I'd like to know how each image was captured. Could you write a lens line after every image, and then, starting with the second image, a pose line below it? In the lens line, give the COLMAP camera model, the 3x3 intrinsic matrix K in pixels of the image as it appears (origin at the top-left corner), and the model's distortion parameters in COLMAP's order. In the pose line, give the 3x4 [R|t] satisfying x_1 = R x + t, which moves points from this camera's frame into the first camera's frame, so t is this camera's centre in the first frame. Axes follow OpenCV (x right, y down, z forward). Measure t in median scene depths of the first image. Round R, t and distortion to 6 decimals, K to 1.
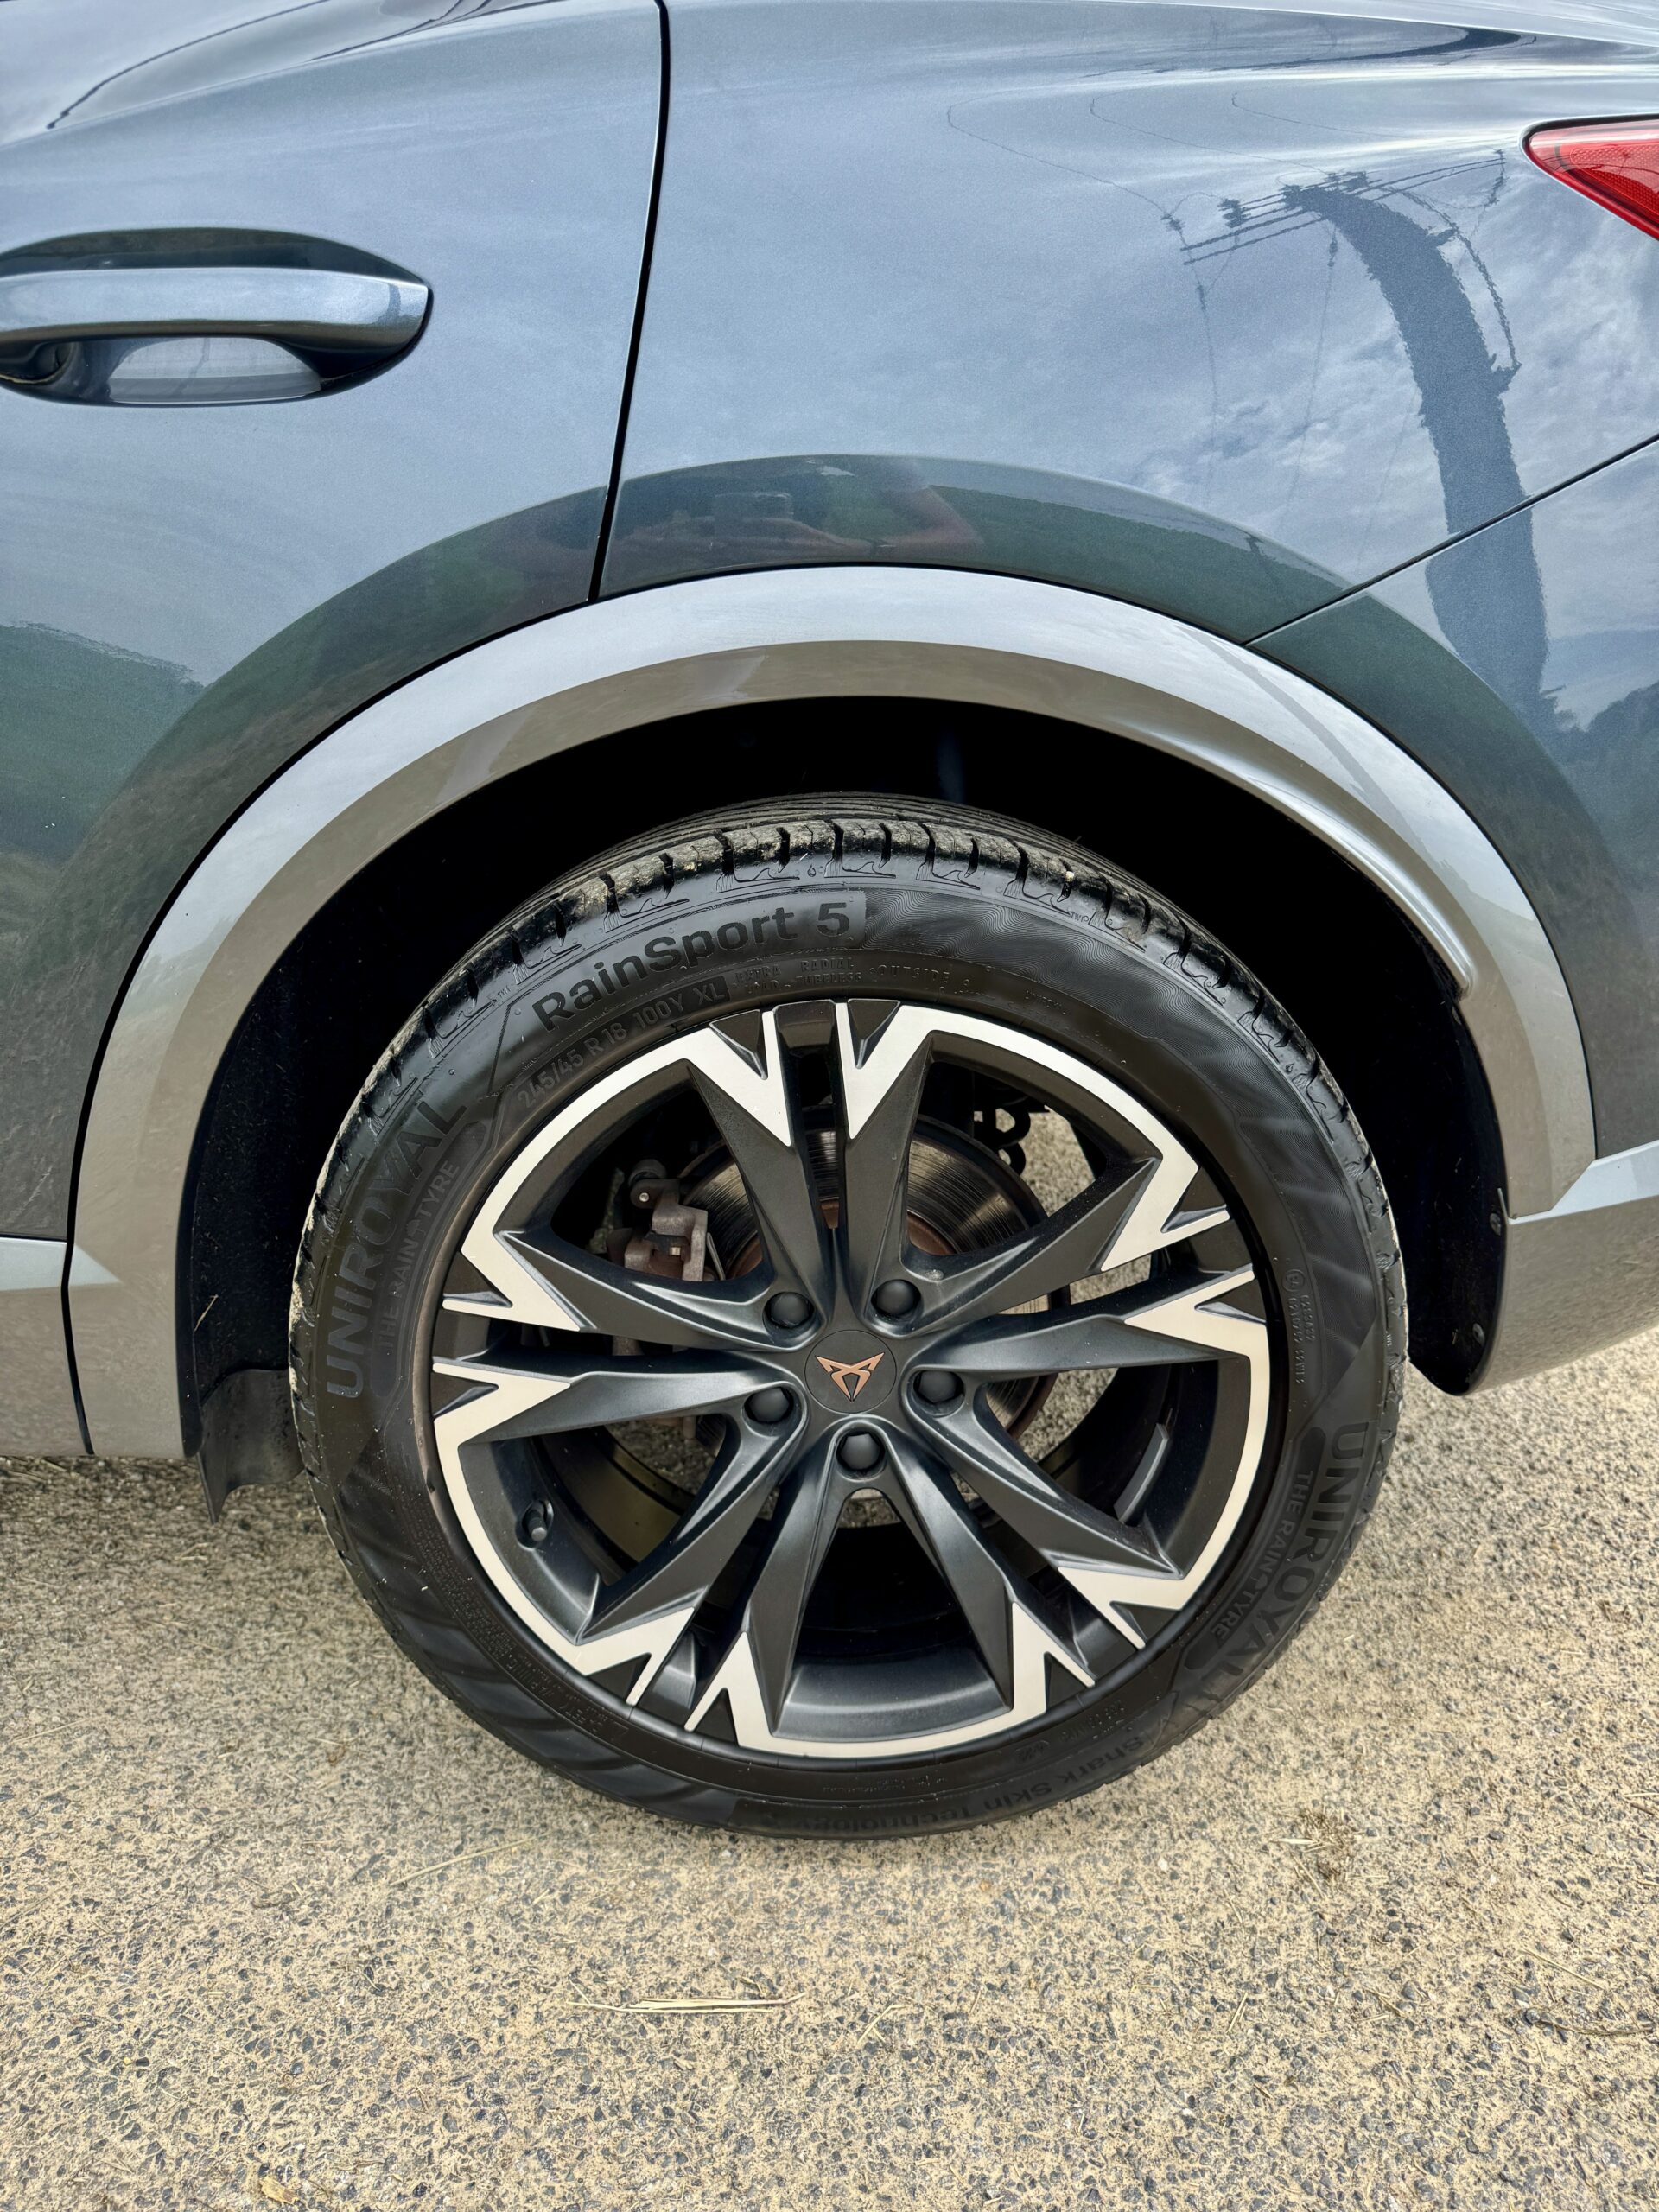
lens RADIAL K [[1590.5, 0, 848.0], [0, 1590.5, 1091.5], [0, 0, 1]] dist [0.043996, -0.053301]
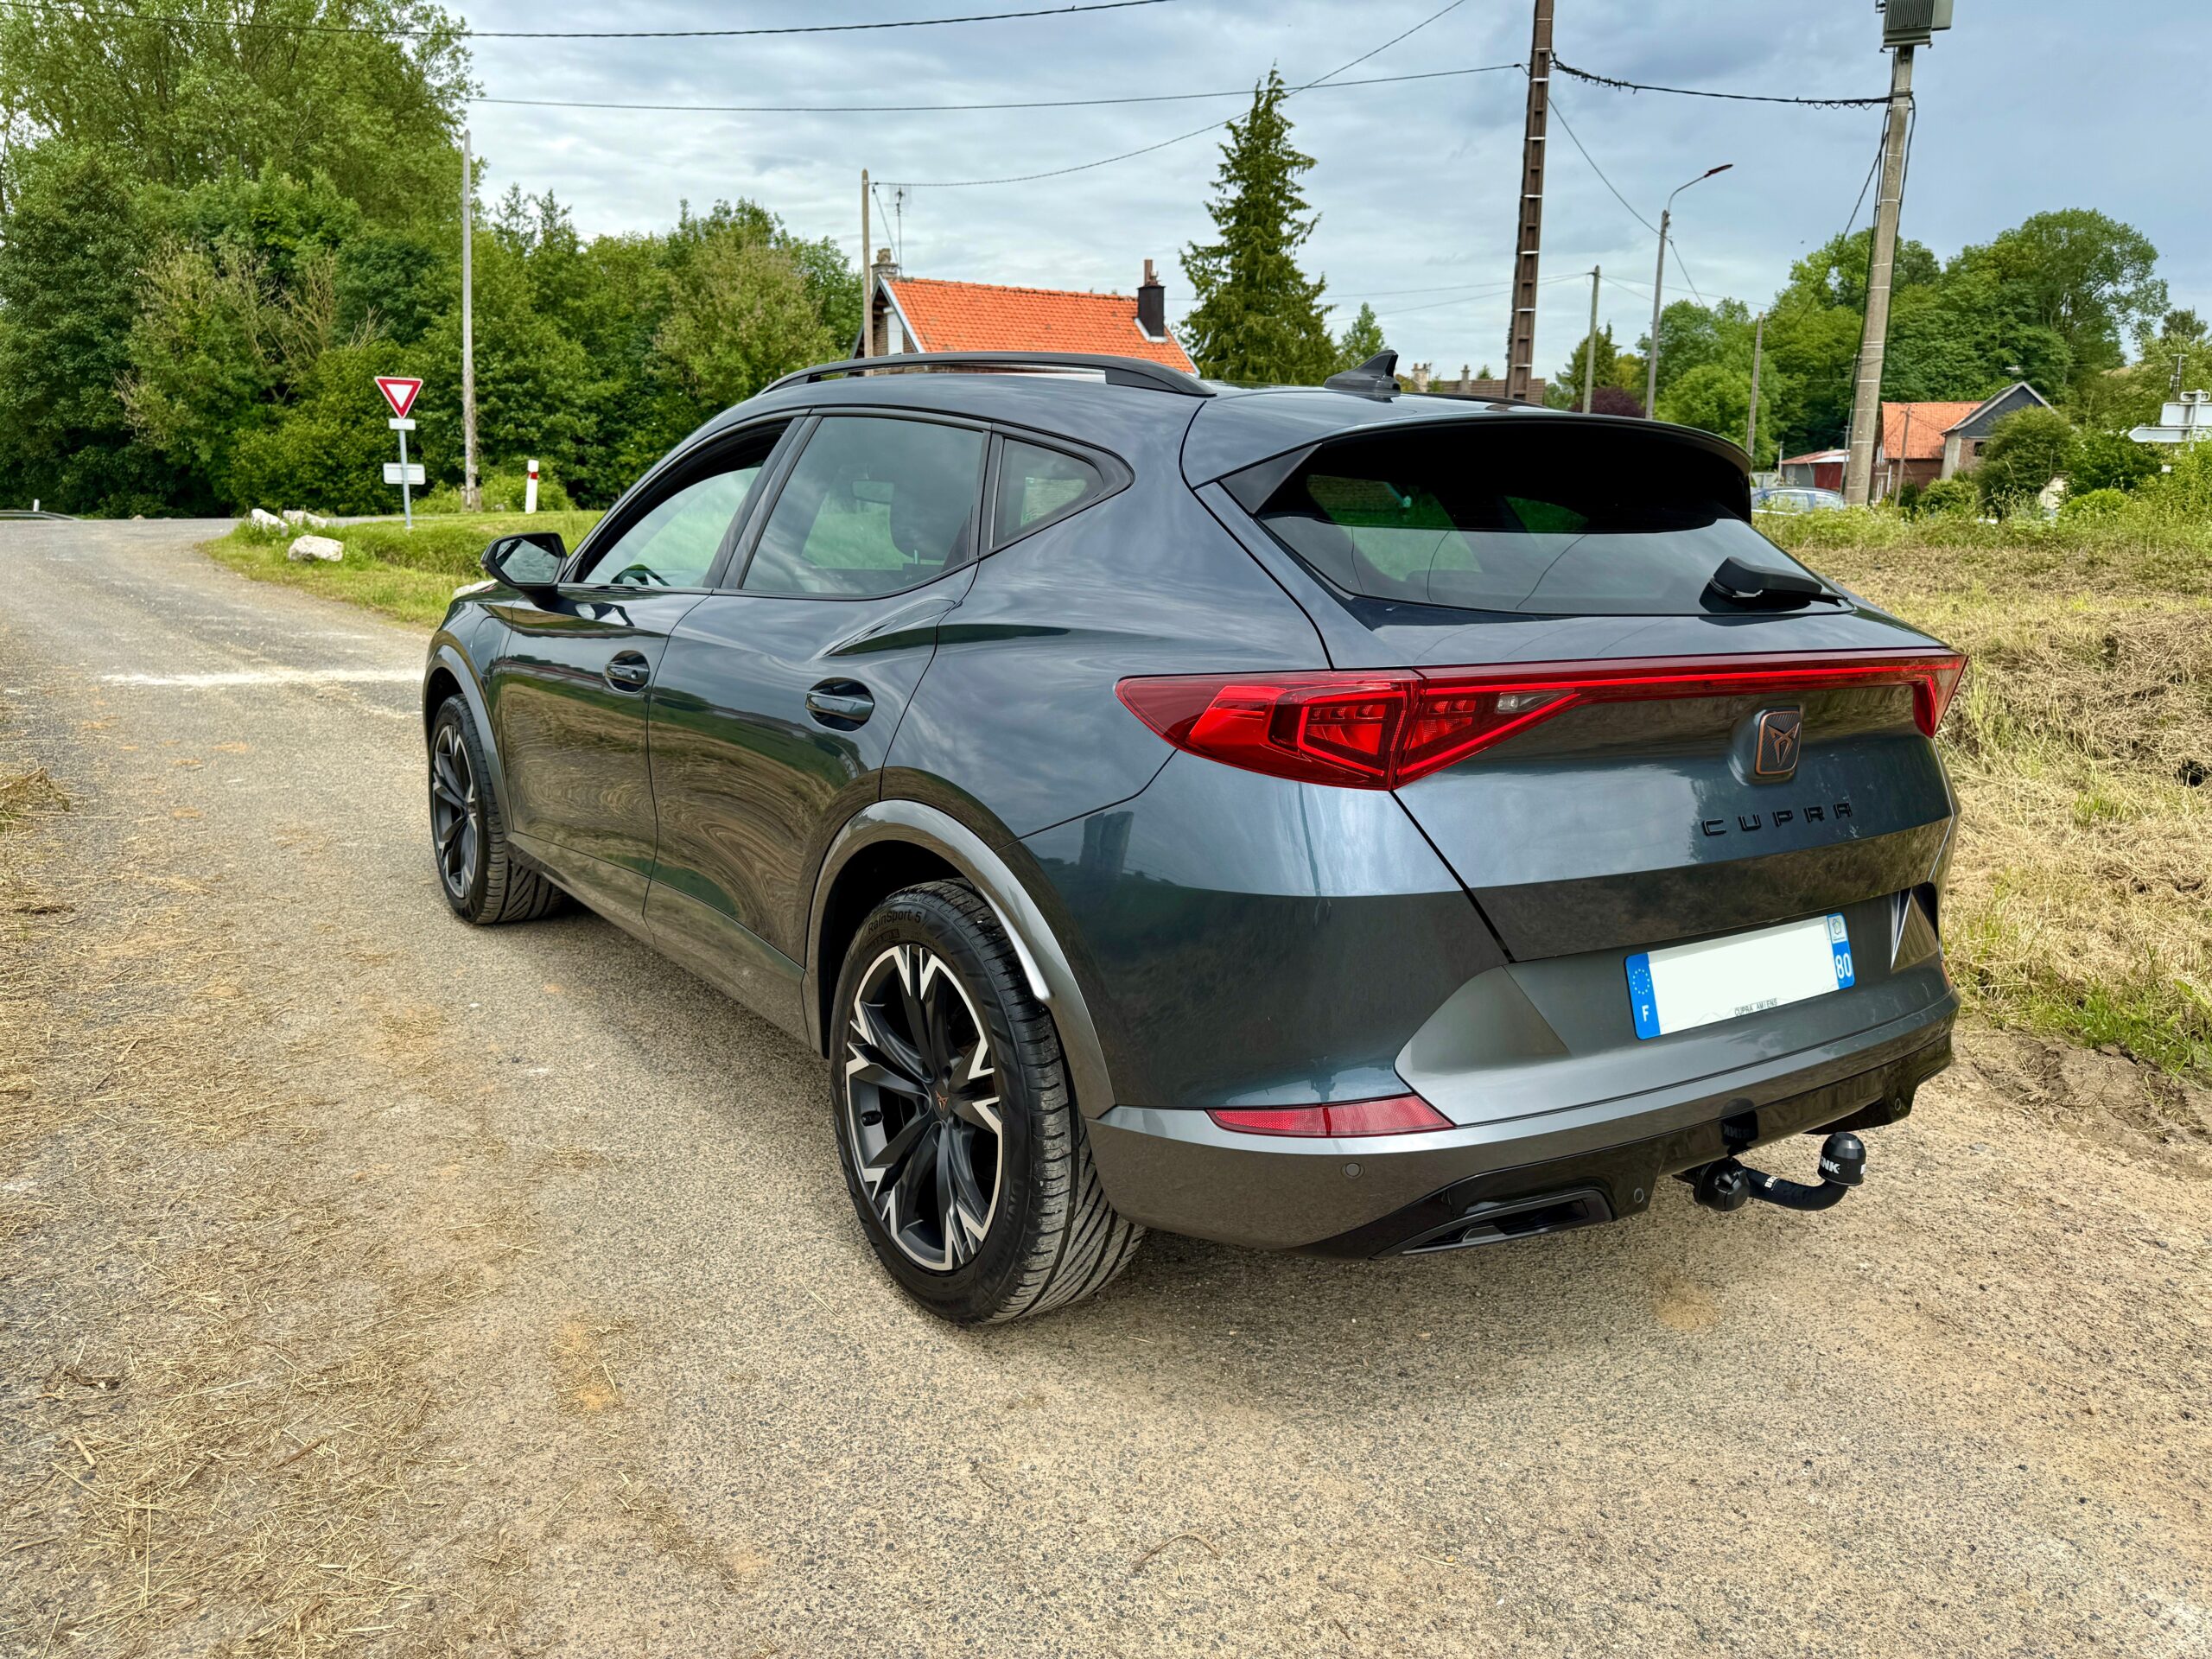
lens RADIAL K [[1574.5, 0, 1099.9], [0, 1574.5, 839.5], [0, 0, 1]] dist [0.024250, -0.006698]
pose [[0.558764, 0.182605, -0.808974, 2.213744], [-0.294314, 0.955628, 0.012424, -0.340651], [0.775347, 0.231150, 0.587714, -0.369260]]
